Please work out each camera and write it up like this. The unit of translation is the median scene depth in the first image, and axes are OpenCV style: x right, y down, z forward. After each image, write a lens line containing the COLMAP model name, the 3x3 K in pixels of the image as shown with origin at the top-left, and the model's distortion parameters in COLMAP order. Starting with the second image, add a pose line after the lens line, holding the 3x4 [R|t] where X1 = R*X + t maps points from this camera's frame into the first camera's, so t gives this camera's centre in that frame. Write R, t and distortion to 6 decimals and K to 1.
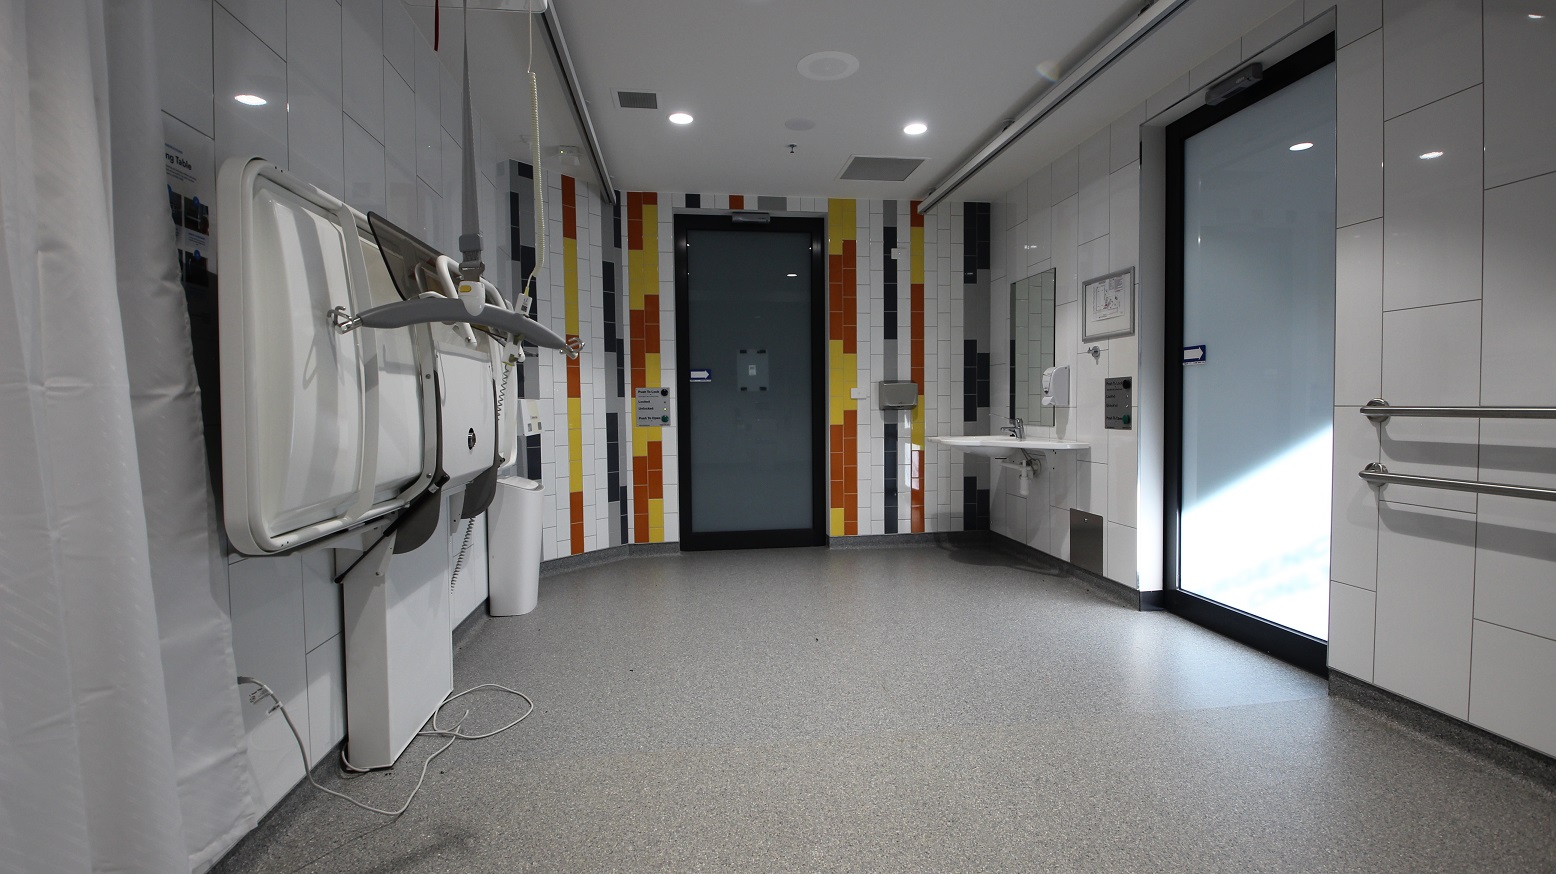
lens RADIAL K [[708.6, 0, 778.0], [0, 708.6, 437.0], [0, 0, 1]] dist [0.000302, -0.018690]
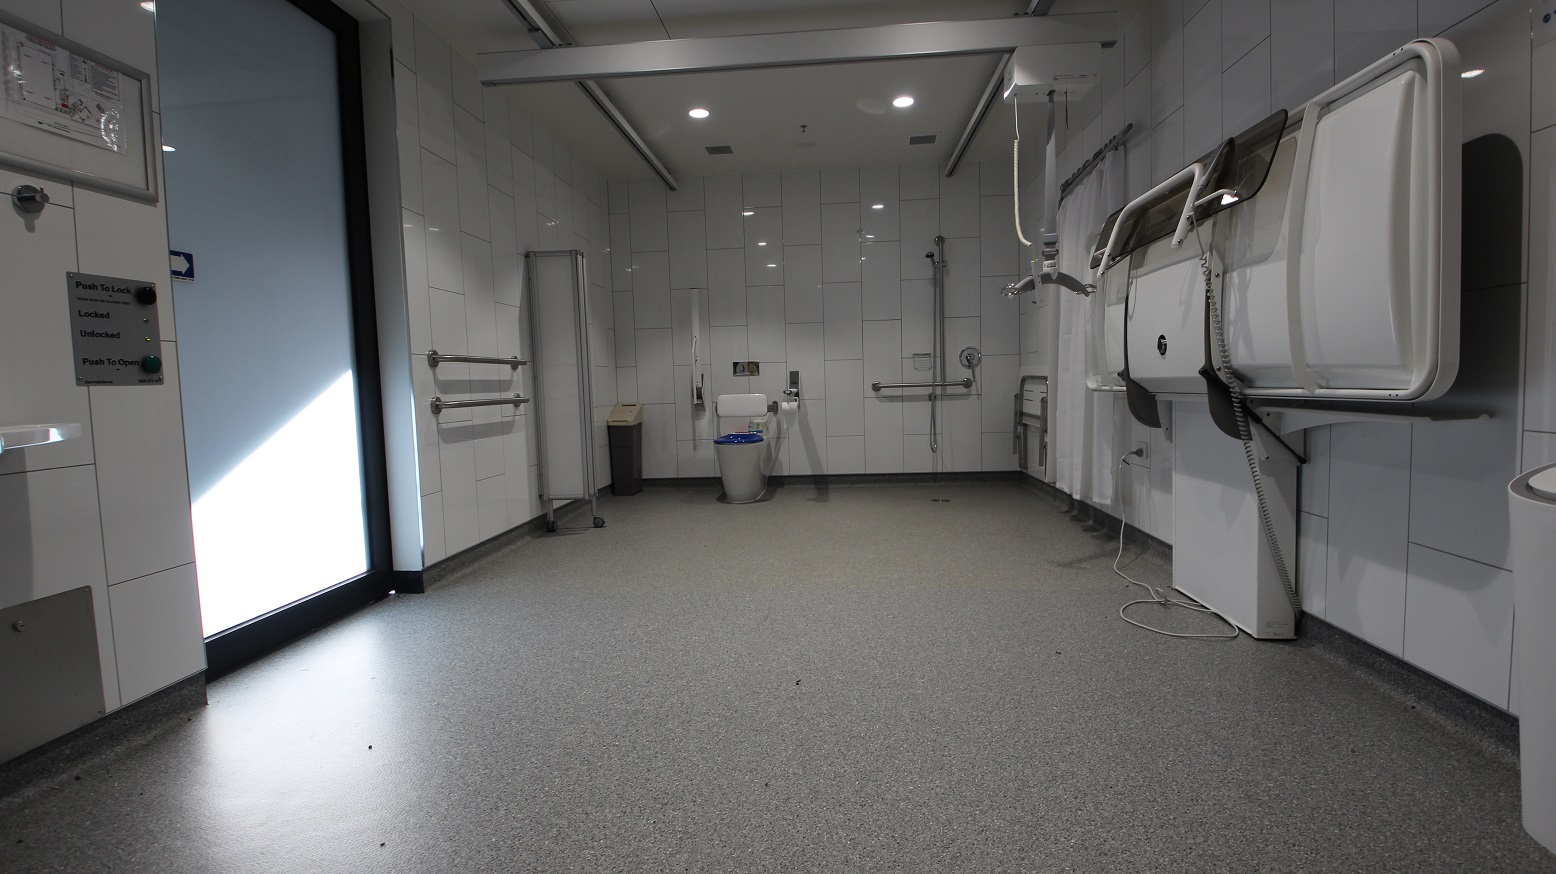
lens RADIAL K [[708.6, 0, 778.0], [0, 708.6, 437.0], [0, 0, 1]] dist [0.000302, -0.018690]
pose [[-0.976487, 0.023425, 0.214298, -0.070886], [0.050059, 0.991545, 0.119717, -0.012351], [-0.209682, 0.127629, -0.969404, 1.616798]]
